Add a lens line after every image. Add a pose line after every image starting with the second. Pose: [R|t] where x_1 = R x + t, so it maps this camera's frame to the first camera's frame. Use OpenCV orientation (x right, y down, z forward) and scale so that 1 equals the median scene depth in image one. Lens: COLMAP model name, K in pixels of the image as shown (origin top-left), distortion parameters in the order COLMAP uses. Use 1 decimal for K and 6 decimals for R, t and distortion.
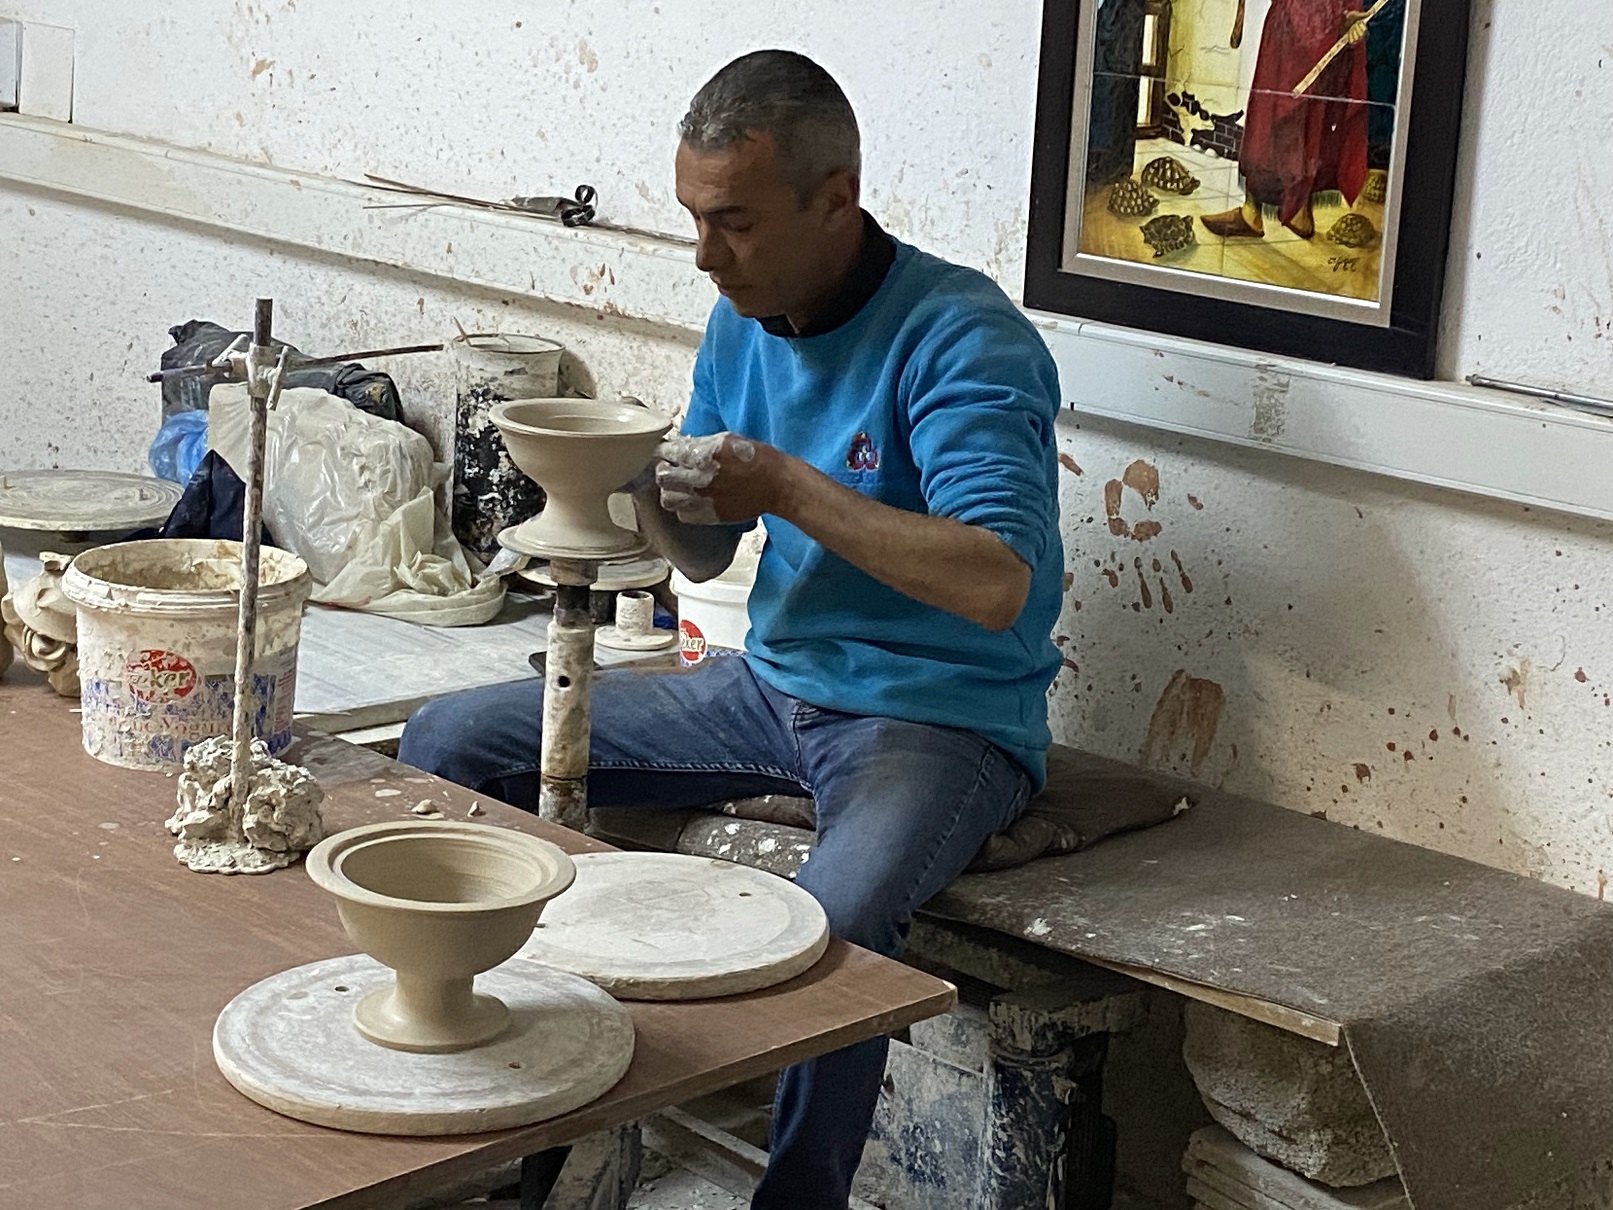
lens RADIAL K [[2917.9, 0, 806.5], [0, 2917.9, 604.5], [0, 0, 1]] dist [0.113744, 0.000000]
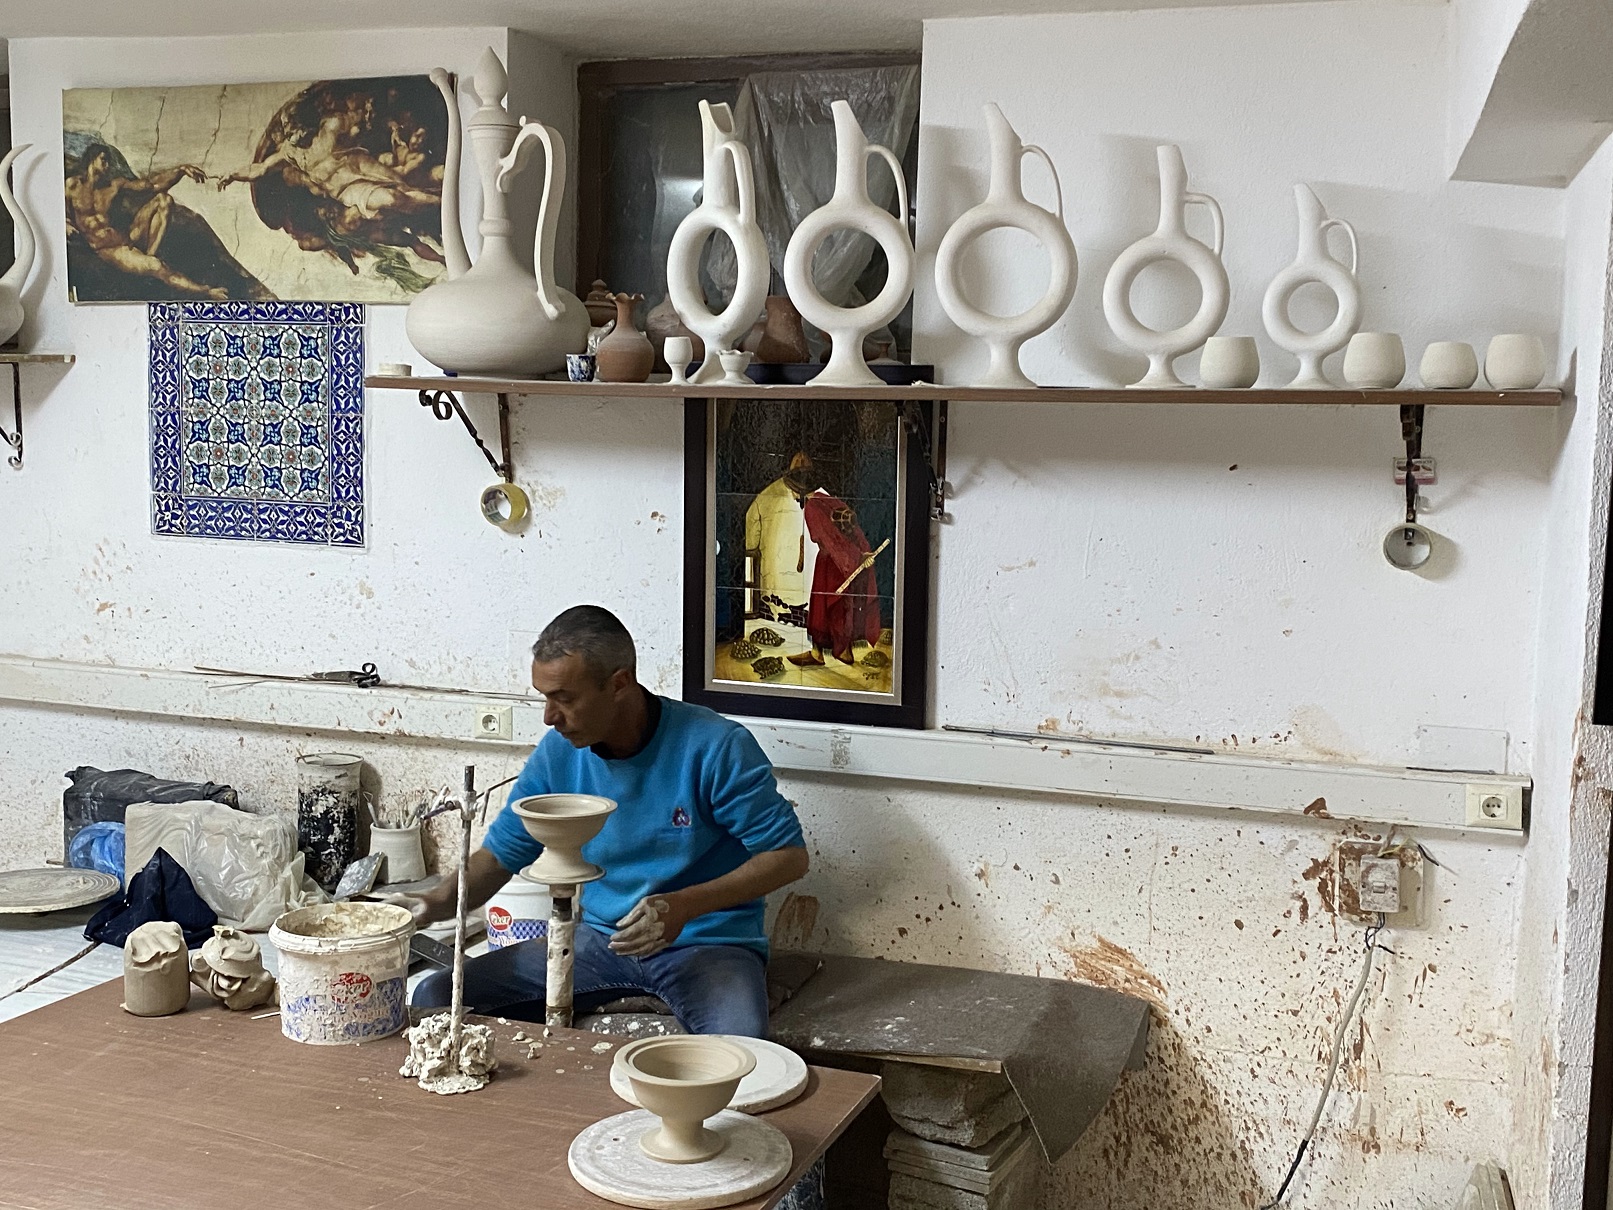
lens RADIAL K [[1767.1, 0, 806.2], [0, 1767.1, 599.1], [0, 0, 1]] dist [0.045583, 0.000000]
pose [[0.907454, -0.080731, 0.412323, -0.333814], [0.132604, 0.986239, -0.098739, -0.053120], [-0.398677, 0.144277, 0.905671, -0.069556]]
